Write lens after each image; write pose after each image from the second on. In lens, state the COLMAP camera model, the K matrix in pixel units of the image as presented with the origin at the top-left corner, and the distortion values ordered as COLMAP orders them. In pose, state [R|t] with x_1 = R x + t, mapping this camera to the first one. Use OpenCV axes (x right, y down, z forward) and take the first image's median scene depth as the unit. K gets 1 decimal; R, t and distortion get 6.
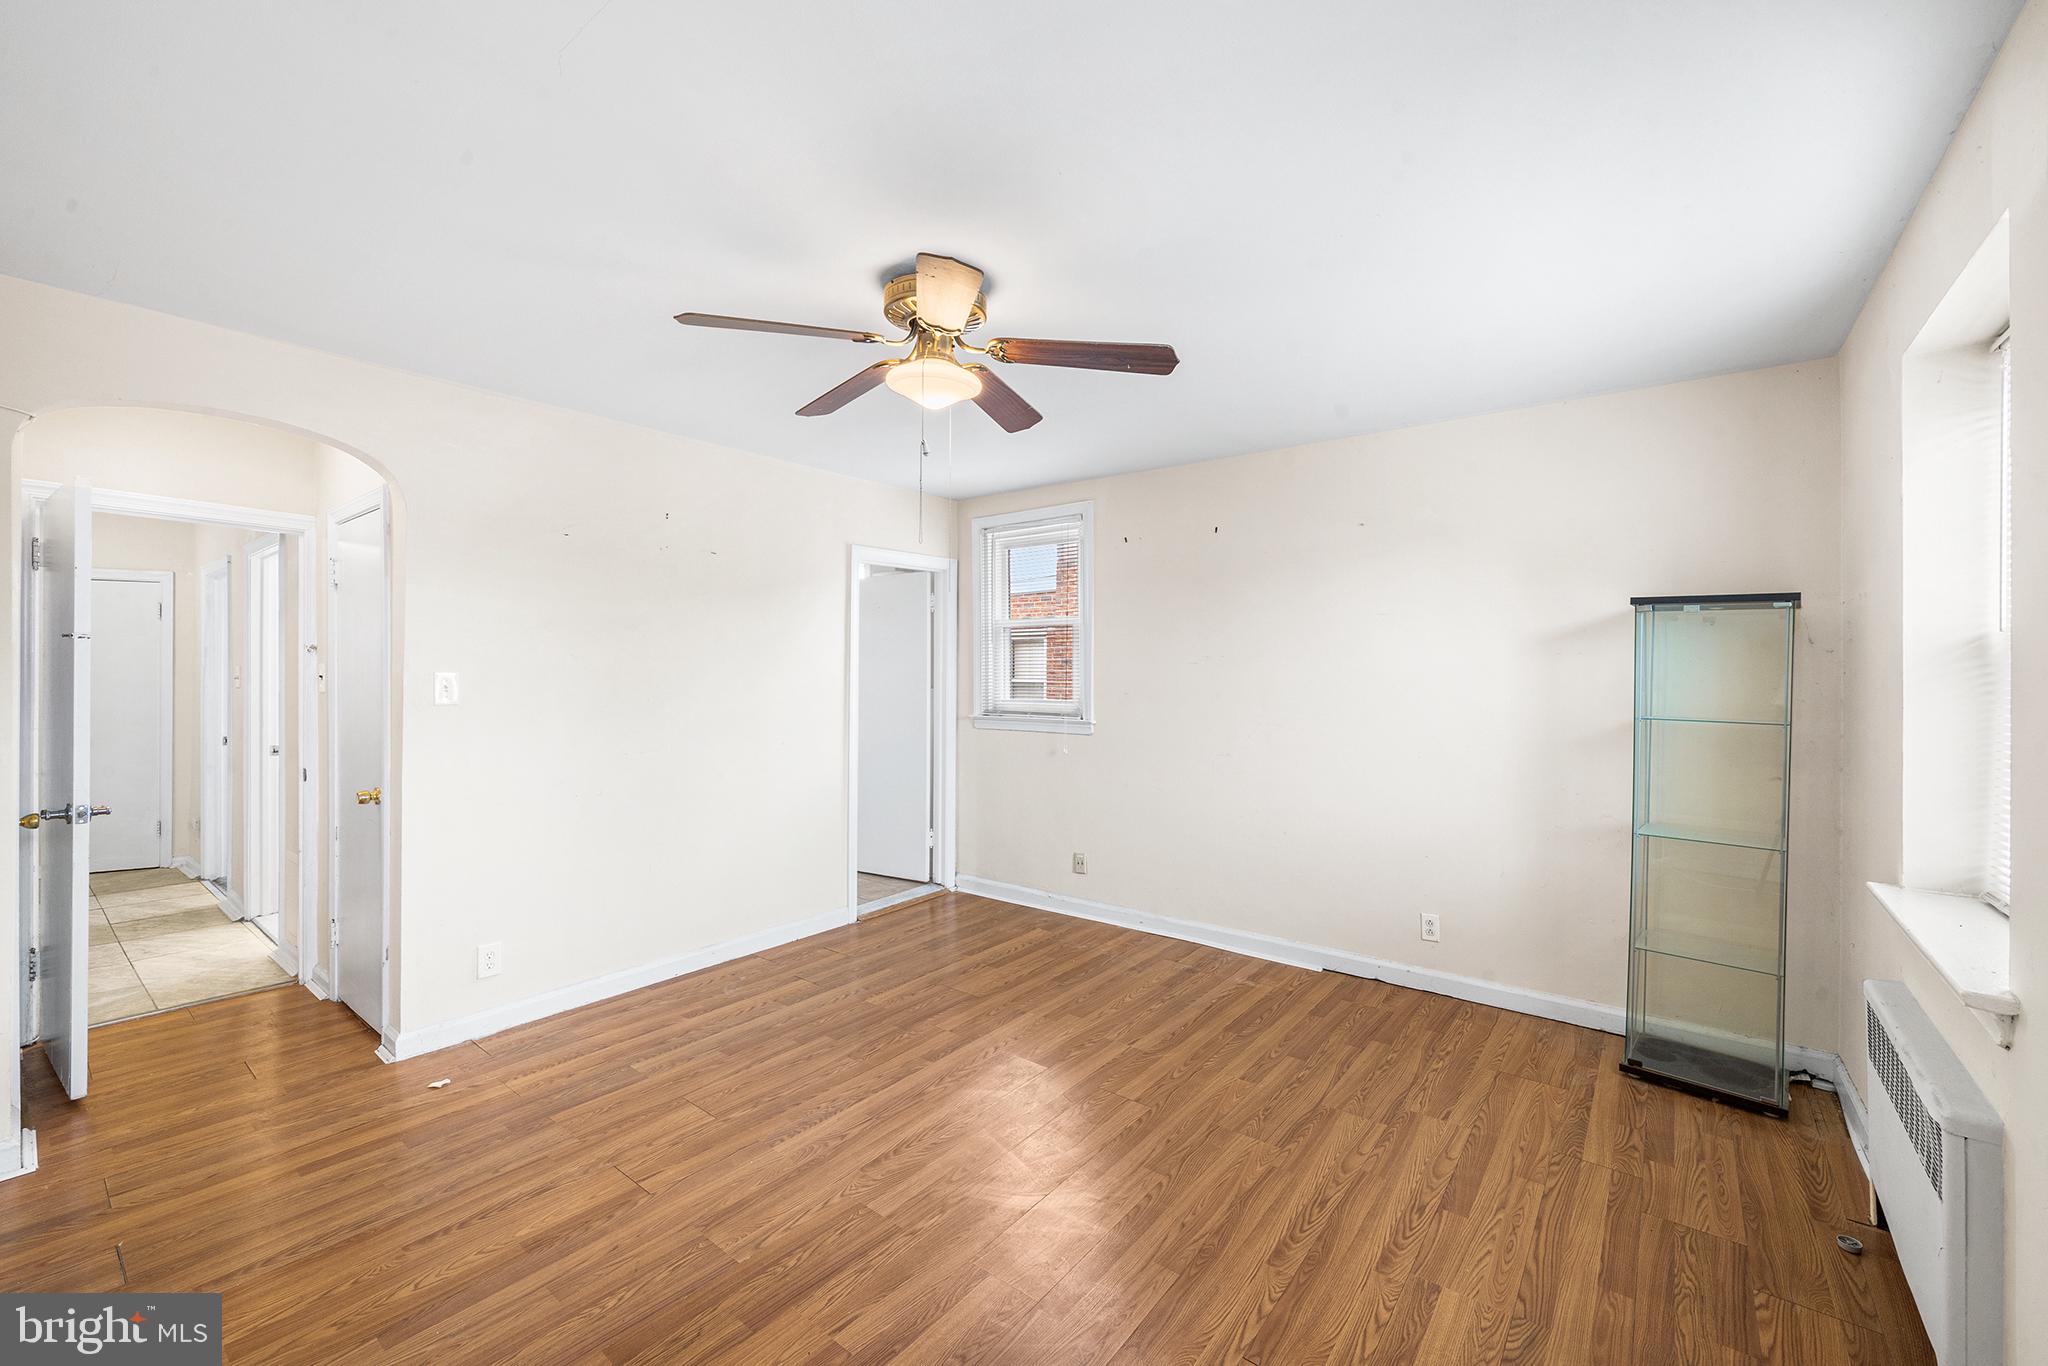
lens RADIAL K [[817.9, 0, 1022.7], [0, 817.9, 679.8], [0, 0, 1]] dist [-0.003185, -0.000090]
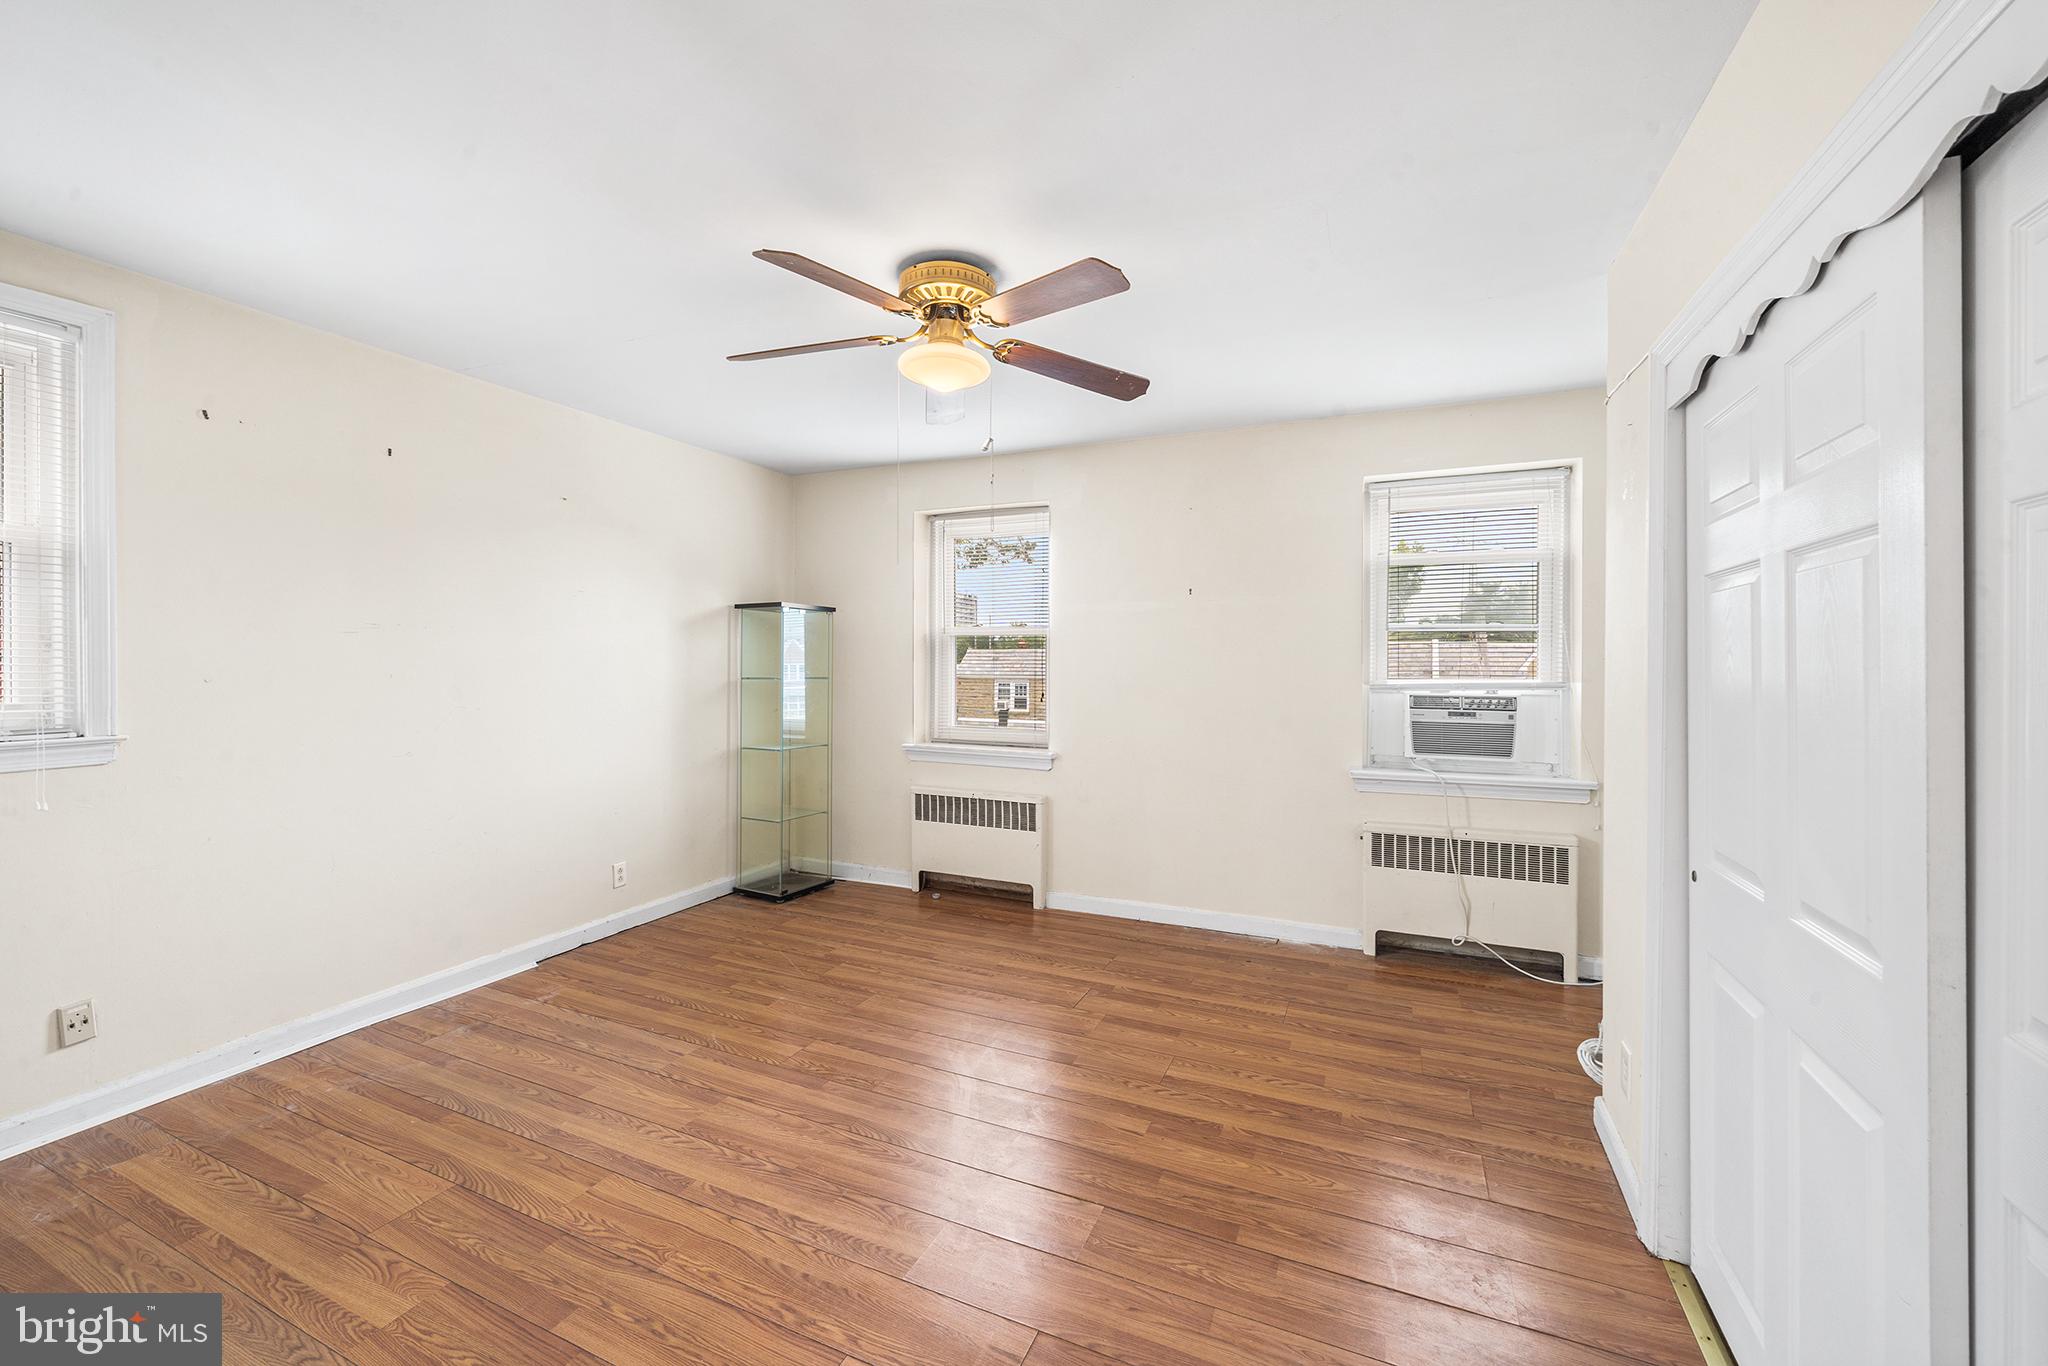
lens RADIAL K [[817.9, 0, 1020.1], [0, 817.9, 662.1], [0, 0, 1]] dist [-0.003185, -0.000090]
pose [[-0.233339, -0.011971, 0.972322, -0.748005], [0.004820, 0.999898, 0.013467, -0.002582], [-0.972384, 0.007829, -0.233257, 0.751132]]
